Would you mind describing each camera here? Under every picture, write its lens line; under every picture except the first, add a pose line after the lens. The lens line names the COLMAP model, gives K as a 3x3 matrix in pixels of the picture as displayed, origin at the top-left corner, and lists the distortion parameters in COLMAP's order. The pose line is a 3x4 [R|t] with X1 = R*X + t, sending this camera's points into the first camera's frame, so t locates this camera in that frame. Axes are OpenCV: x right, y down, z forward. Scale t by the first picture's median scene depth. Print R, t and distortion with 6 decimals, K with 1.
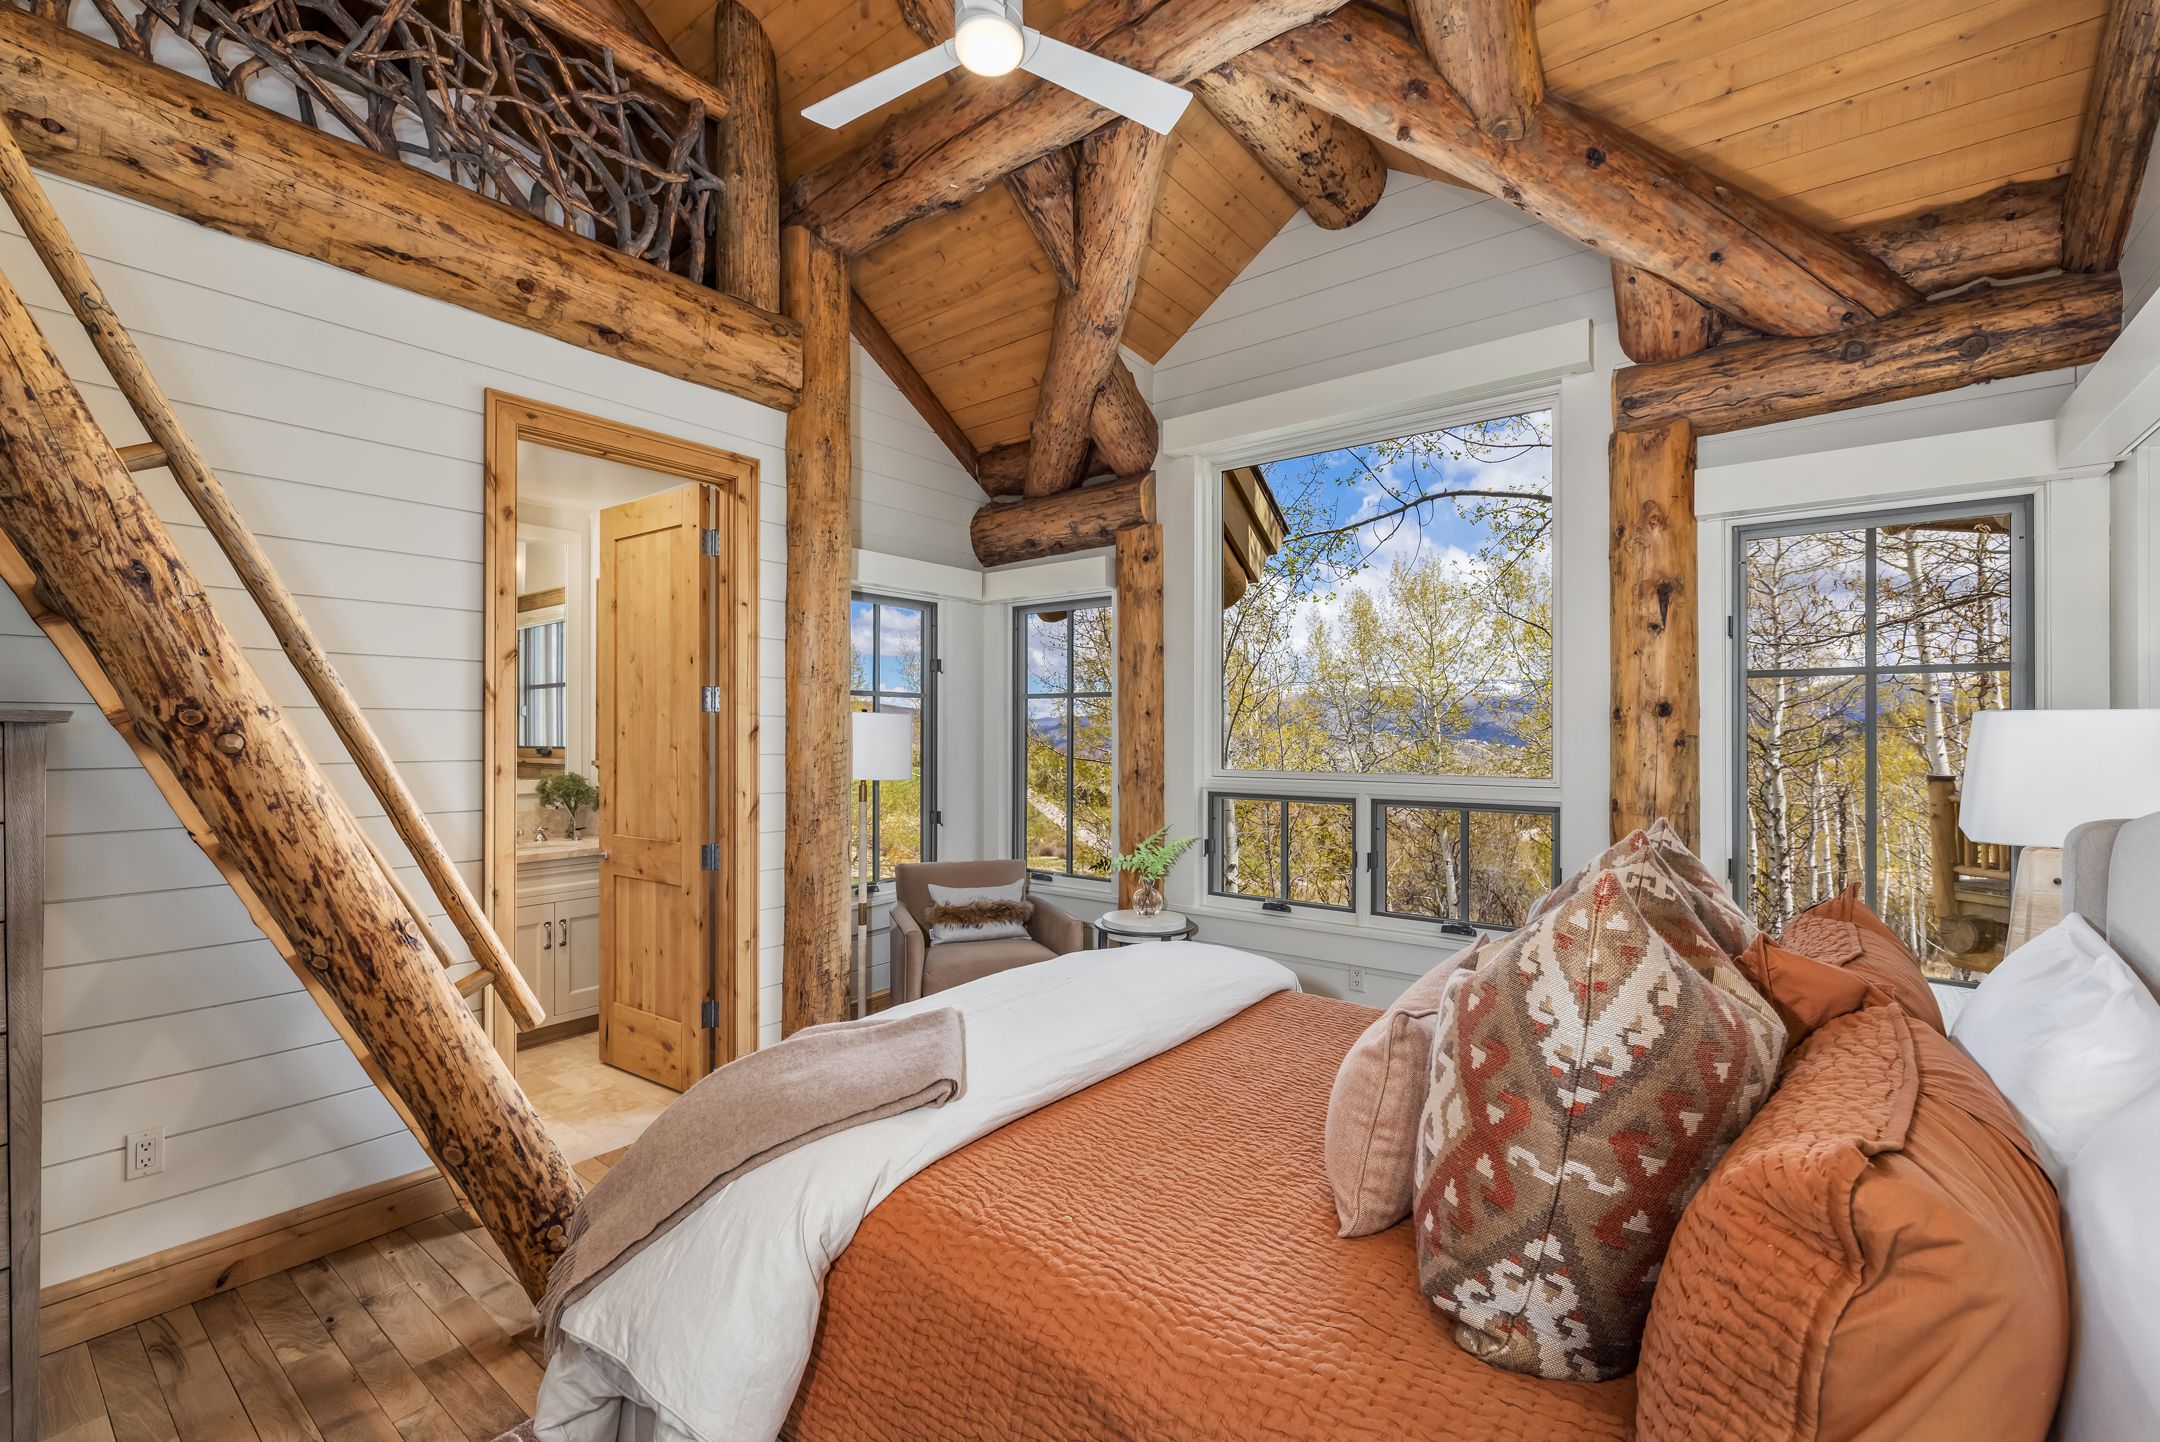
lens RADIAL K [[913.4, 0, 1060.3], [0, 913.4, 734.1], [0, 0, 1]] dist [-0.002644, 0.000046]
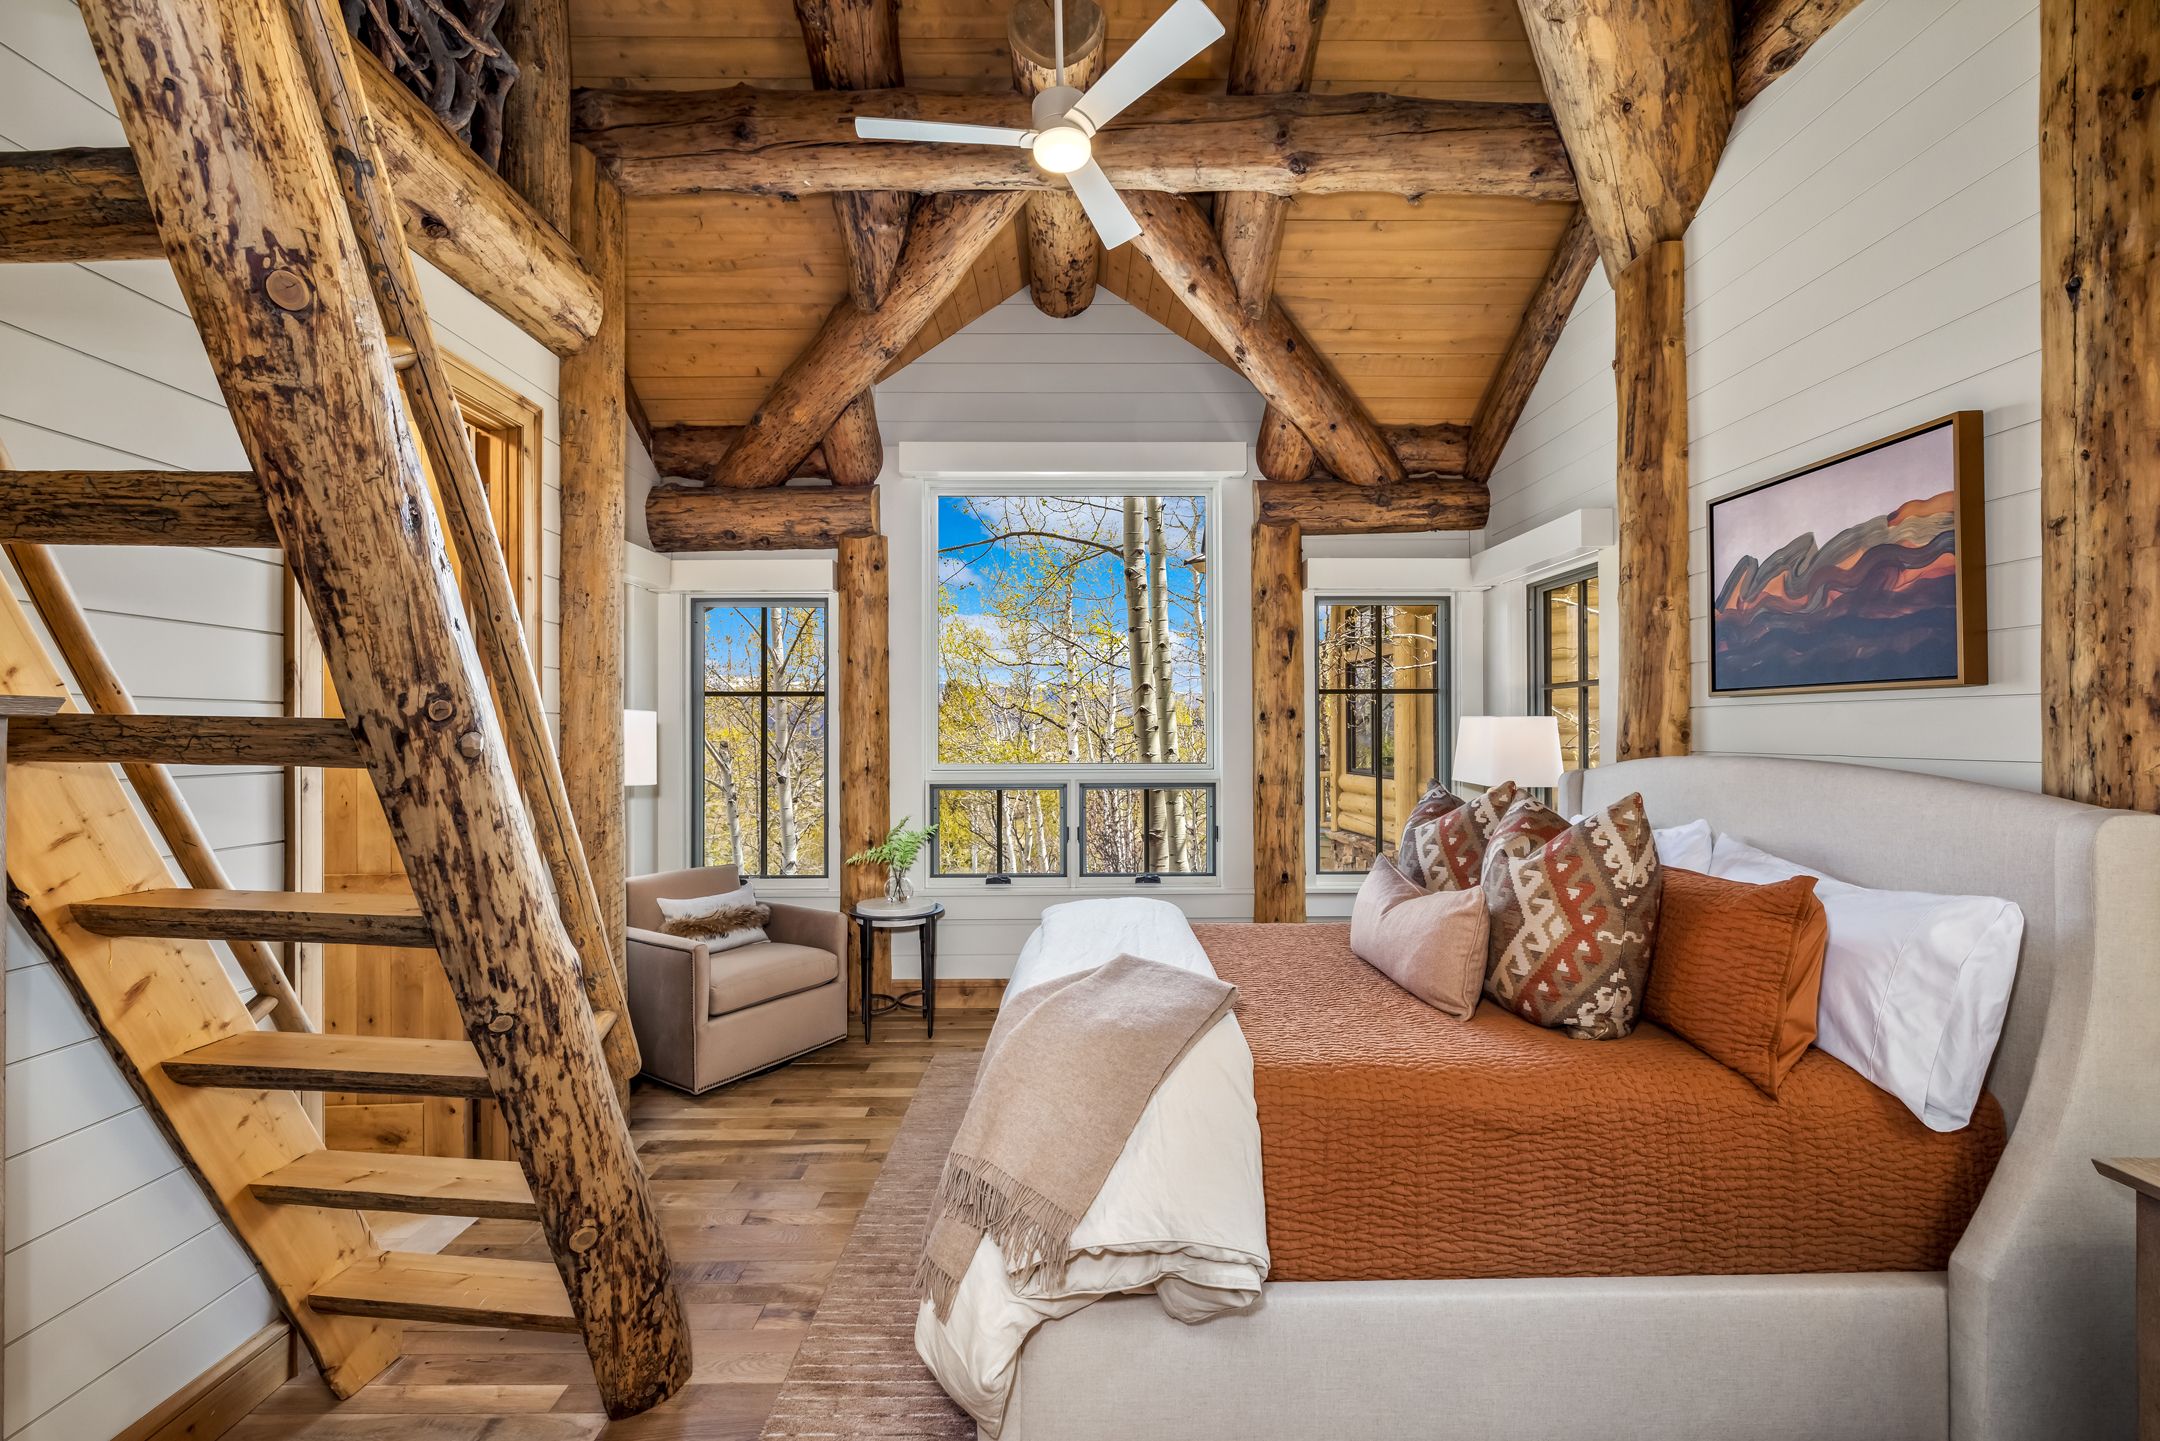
lens RADIAL K [[913.4, 0, 1060.3], [0, 913.4, 733.6], [0, 0, 1]] dist [-0.002644, 0.000046]
pose [[0.784358, -0.004775, 0.620290, -0.656710], [0.005021, 0.999986, 0.001349, 0.001497], [-0.620288, 0.002057, 0.784371, 0.059938]]
